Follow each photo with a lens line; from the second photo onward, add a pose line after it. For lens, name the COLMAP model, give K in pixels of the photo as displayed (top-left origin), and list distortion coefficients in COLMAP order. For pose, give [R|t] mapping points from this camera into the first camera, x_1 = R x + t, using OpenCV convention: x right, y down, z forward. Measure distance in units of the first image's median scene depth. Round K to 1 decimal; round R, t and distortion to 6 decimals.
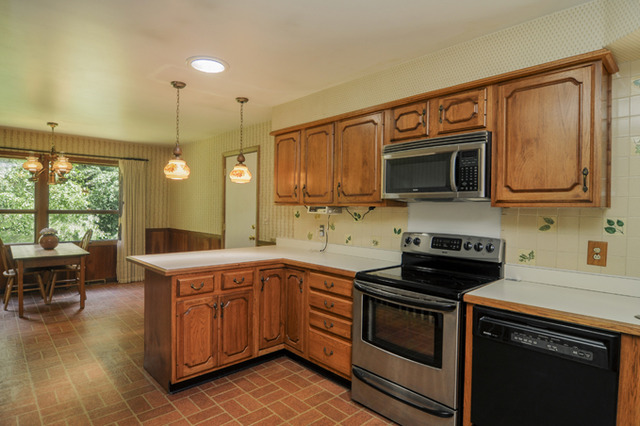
lens RADIAL K [[350.9, 0, 327.6], [0, 350.9, 212.9], [0, 0, 1]] dist [-0.009339, -0.001120]
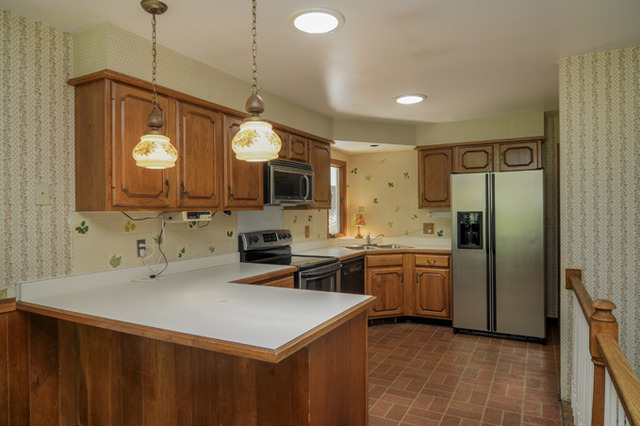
lens RADIAL K [[350.9, 0, 327.6], [0, 350.9, 212.9], [0, 0, 1]] dist [-0.009339, -0.001120]
pose [[-0.252649, -0.017245, 0.967404, -0.915212], [0.021023, 0.999507, 0.023307, -0.029937], [-0.967329, 0.026226, -0.252162, 1.010401]]
